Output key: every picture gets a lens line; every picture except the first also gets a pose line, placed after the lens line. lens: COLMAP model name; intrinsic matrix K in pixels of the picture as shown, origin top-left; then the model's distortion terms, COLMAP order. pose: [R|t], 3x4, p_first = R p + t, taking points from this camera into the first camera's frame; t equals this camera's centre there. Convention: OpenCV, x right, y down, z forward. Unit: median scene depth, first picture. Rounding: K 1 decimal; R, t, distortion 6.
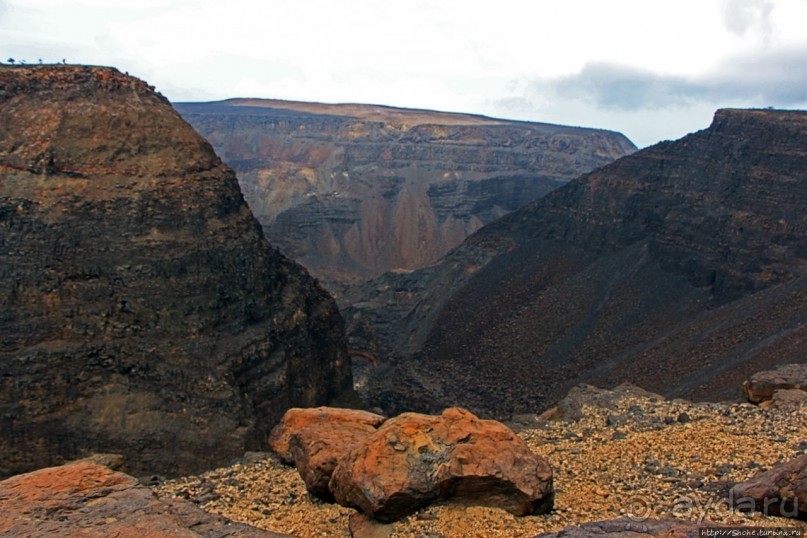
lens RADIAL K [[664.5, 0, 406.2], [0, 664.5, 268.9], [0, 0, 1]] dist [-0.110813, 0.063168]
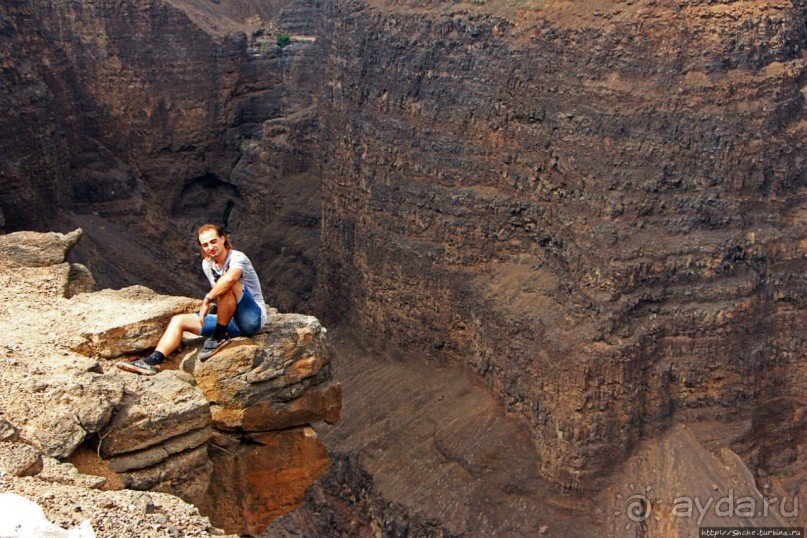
lens RADIAL K [[1081.3, 0, 407.5], [0, 1081.3, 263.3], [0, 0, 1]] dist [0.088873, 0.000000]
pose [[0.550905, 0.256501, -0.794173, 0.562833], [-0.206018, 0.963945, 0.168422, -0.011604], [0.808740, 0.070829, 0.583886, 0.072591]]
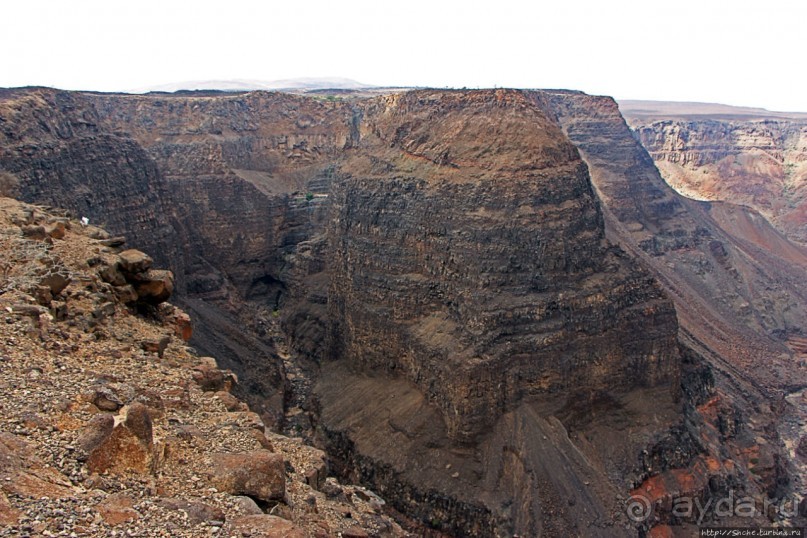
lens RADIAL K [[670.3, 0, 405.6], [0, 670.3, 266.2], [0, 0, 1]] dist [-0.151003, 0.080343]
pose [[0.560441, 0.159534, -0.812684, 0.695302], [-0.174302, 0.982014, 0.072573, -0.014629], [0.809645, 0.100980, 0.578168, 0.071831]]
